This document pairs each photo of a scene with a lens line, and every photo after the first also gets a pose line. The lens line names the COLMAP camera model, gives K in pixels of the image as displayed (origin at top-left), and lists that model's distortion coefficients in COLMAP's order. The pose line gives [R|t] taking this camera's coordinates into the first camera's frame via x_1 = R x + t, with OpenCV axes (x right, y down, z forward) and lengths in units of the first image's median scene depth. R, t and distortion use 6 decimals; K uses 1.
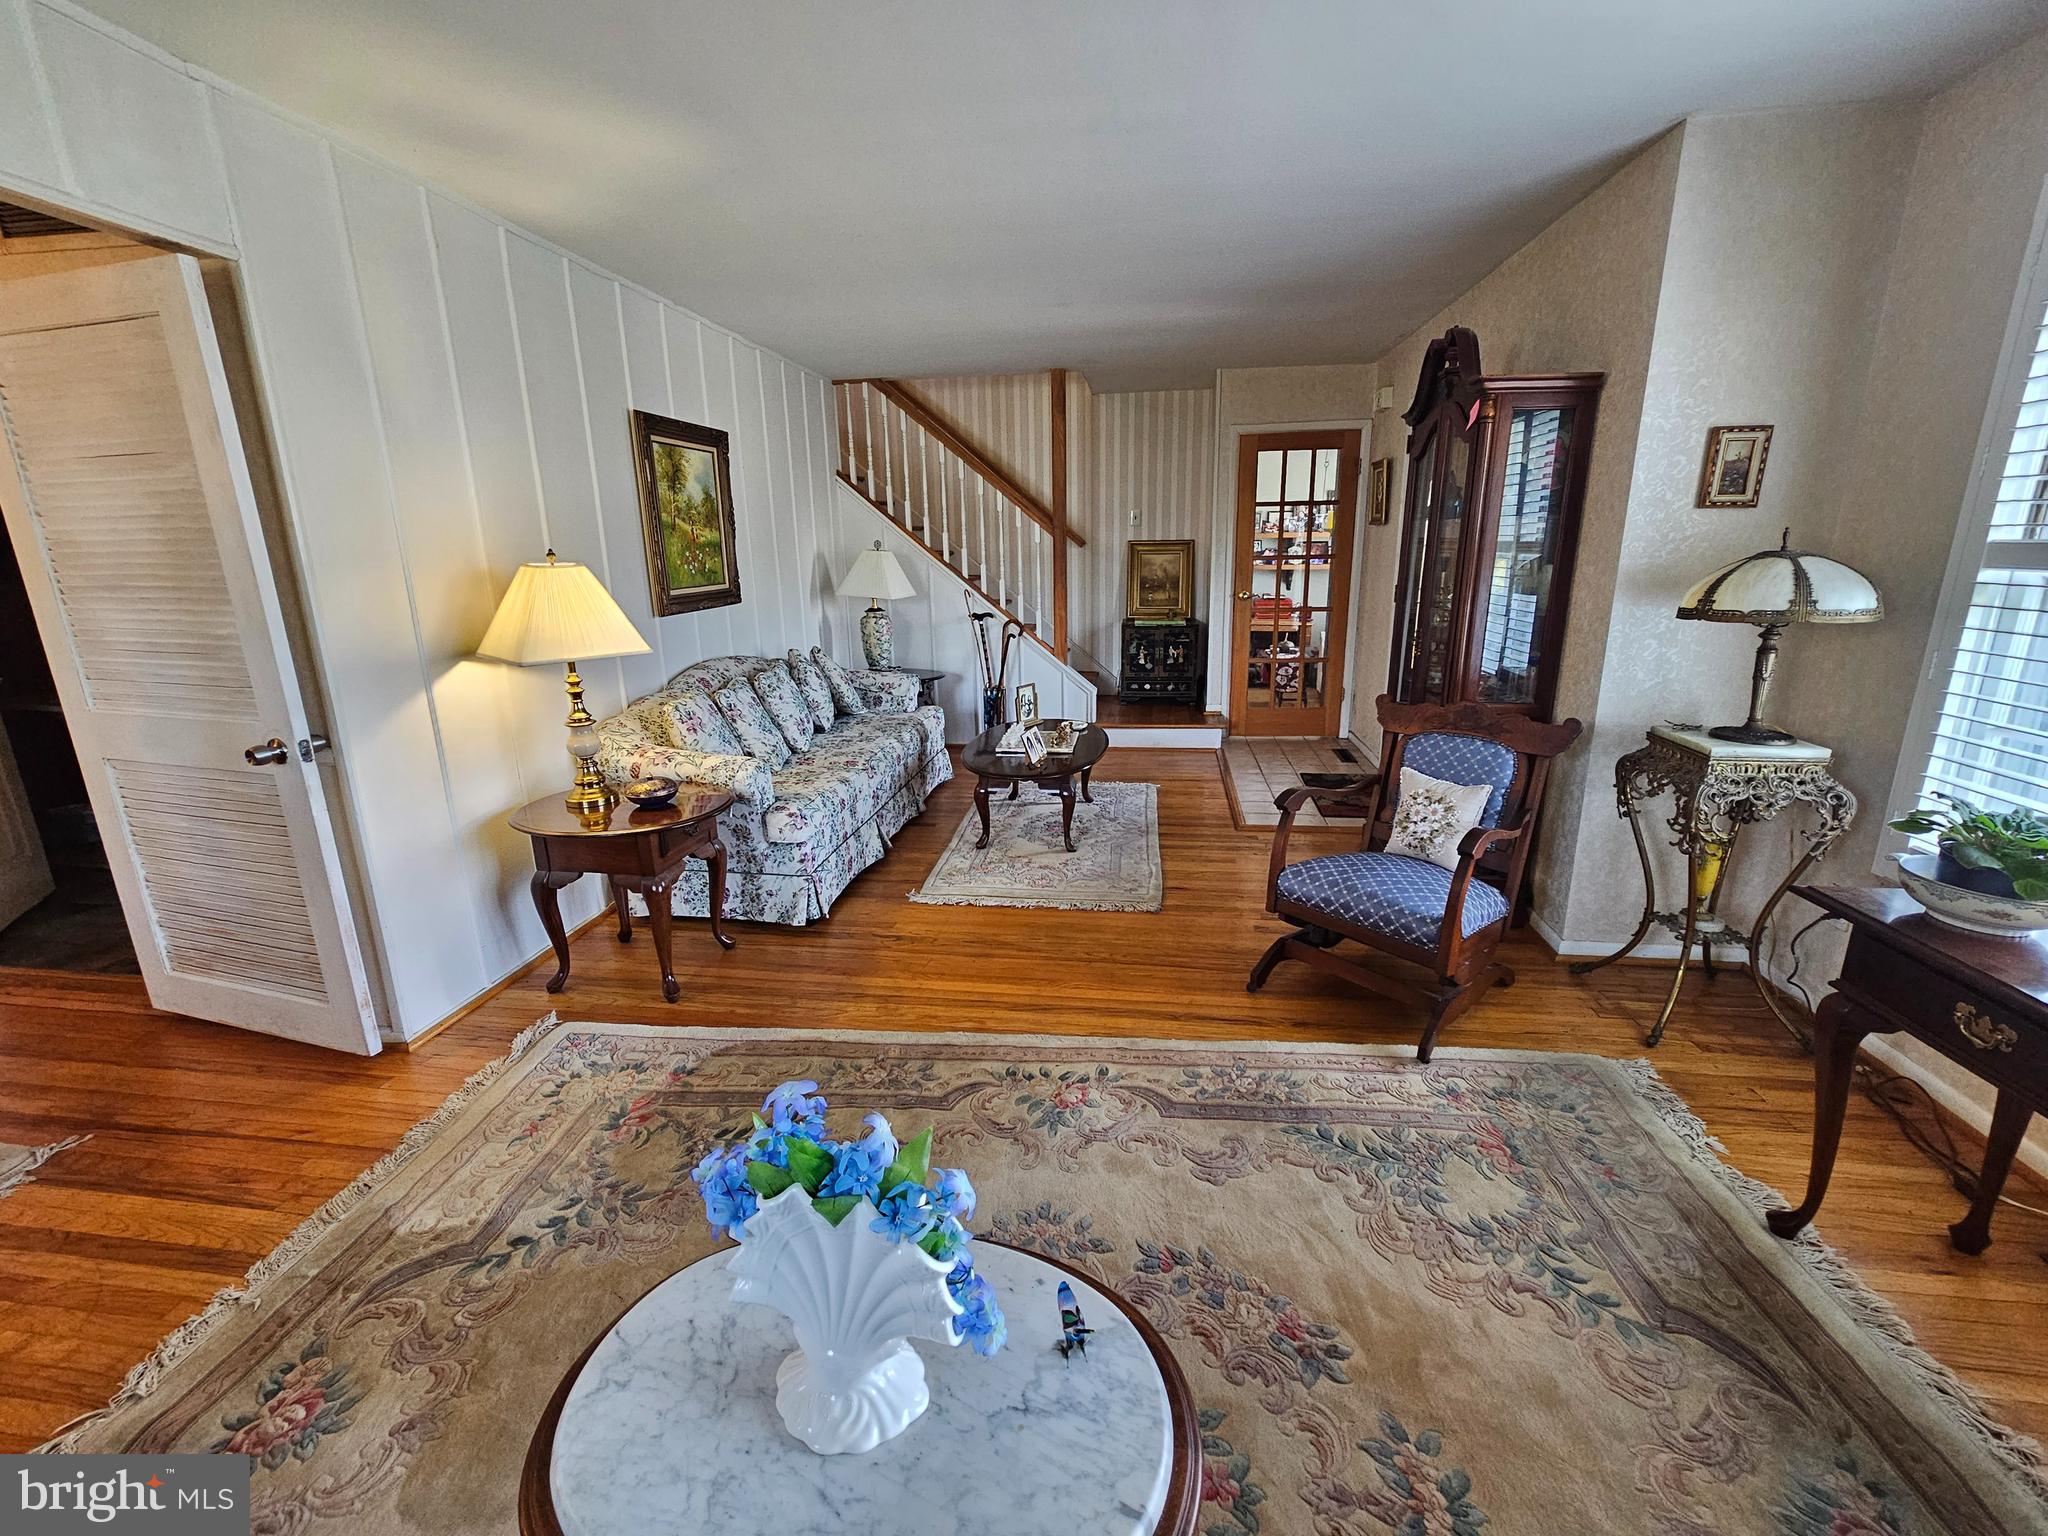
lens RADIAL K [[837.6, 0, 1041.3], [0, 837.6, 754.1], [0, 0, 1]] dist [-0.002250, -0.000075]
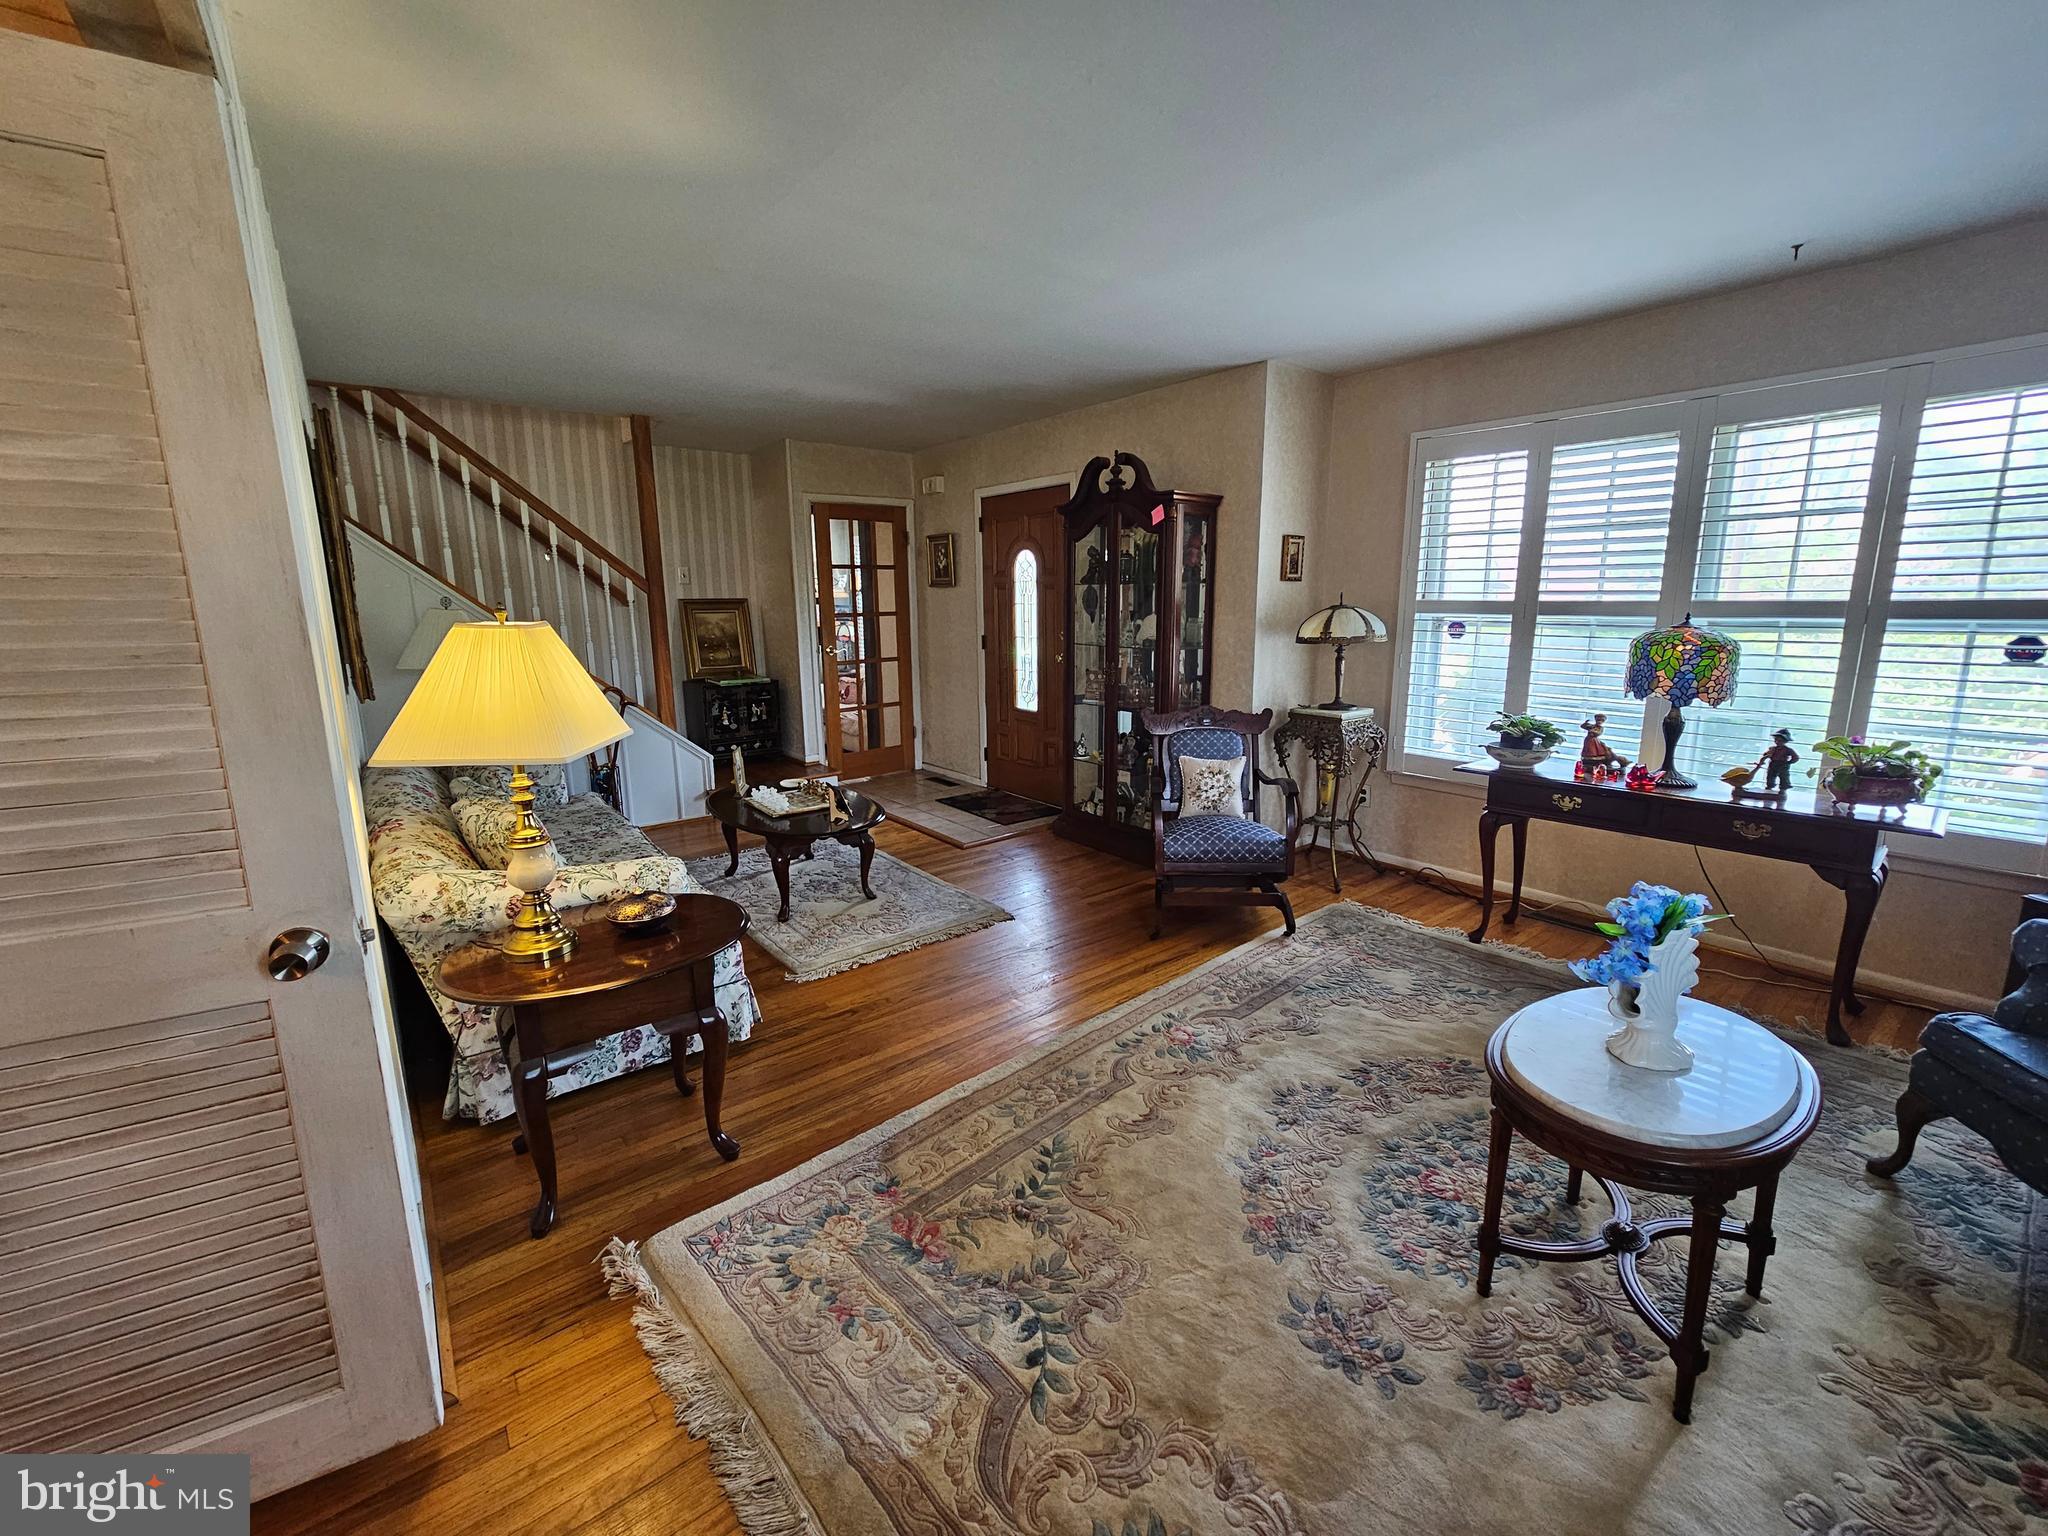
lens RADIAL K [[831.9, 0, 1031.3], [0, 831.9, 757.2], [0, 0, 1]] dist [-0.002304, -0.000226]
pose [[0.690368, -0.129943, 0.711693, -0.357864], [0.175980, 0.984352, 0.009019, -0.019176], [-0.701729, 0.119017, 0.702432, 0.089969]]
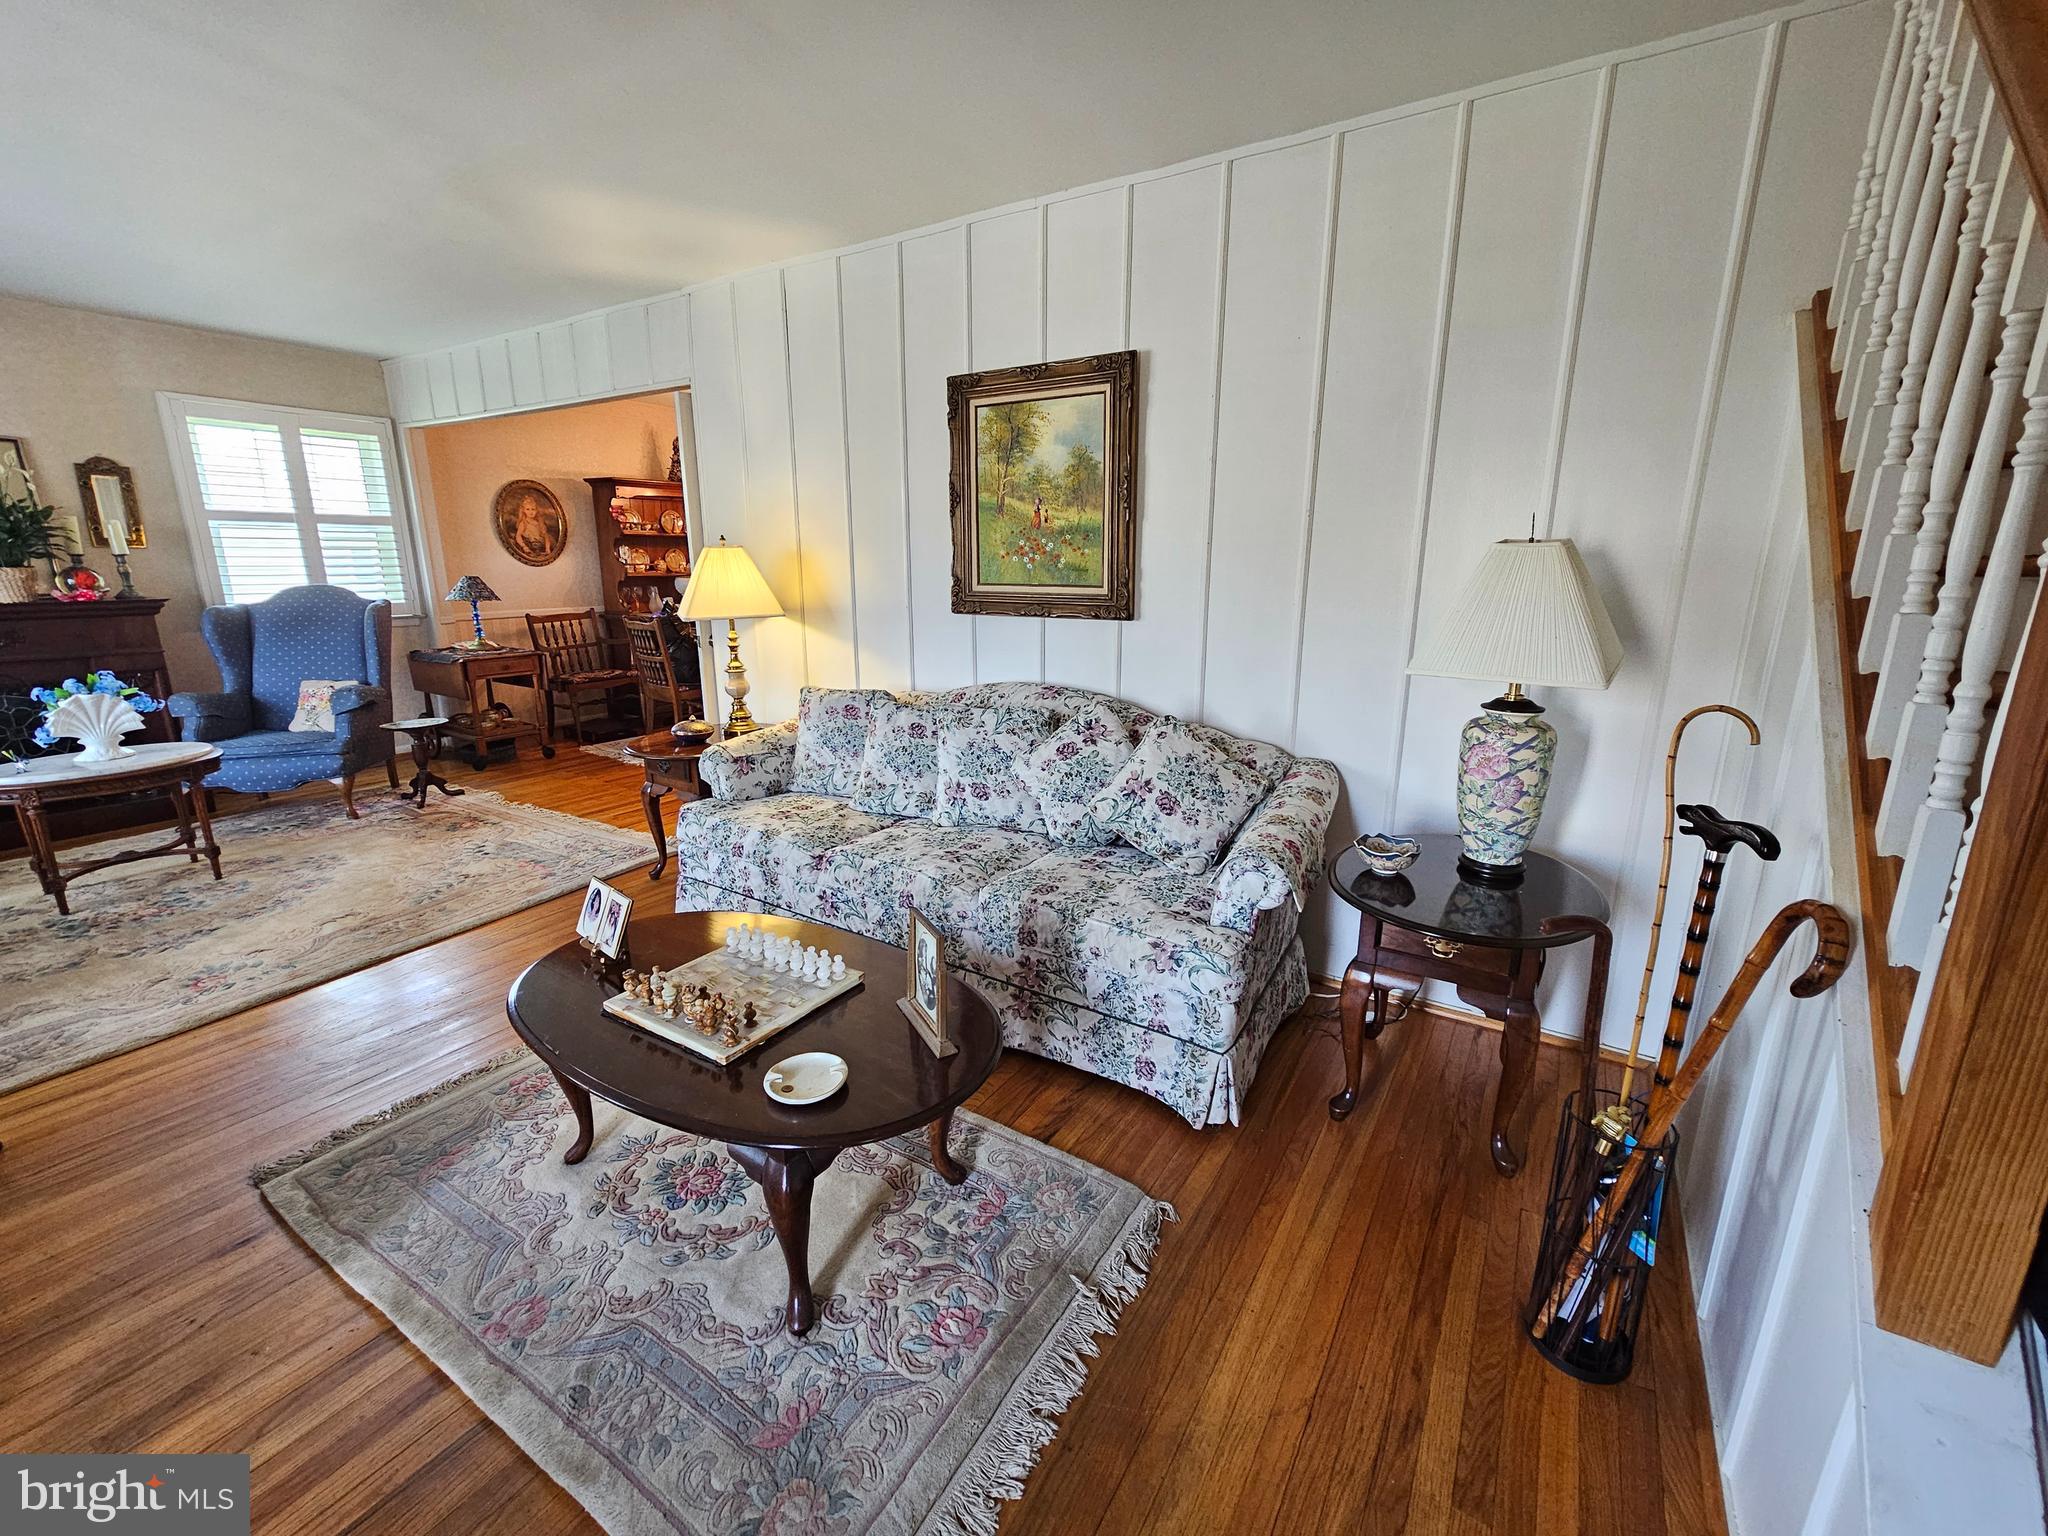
lens RADIAL K [[842.7, 0, 1031.1], [0, 842.7, 752.5], [0, 0, 1]] dist [-0.002630, 0.002816]
pose [[-0.419301, 0.223370, -0.879939, 0.204676], [-0.219917, 0.915400, 0.337165, -0.218191], [0.880808, 0.334887, -0.334705, 0.892446]]
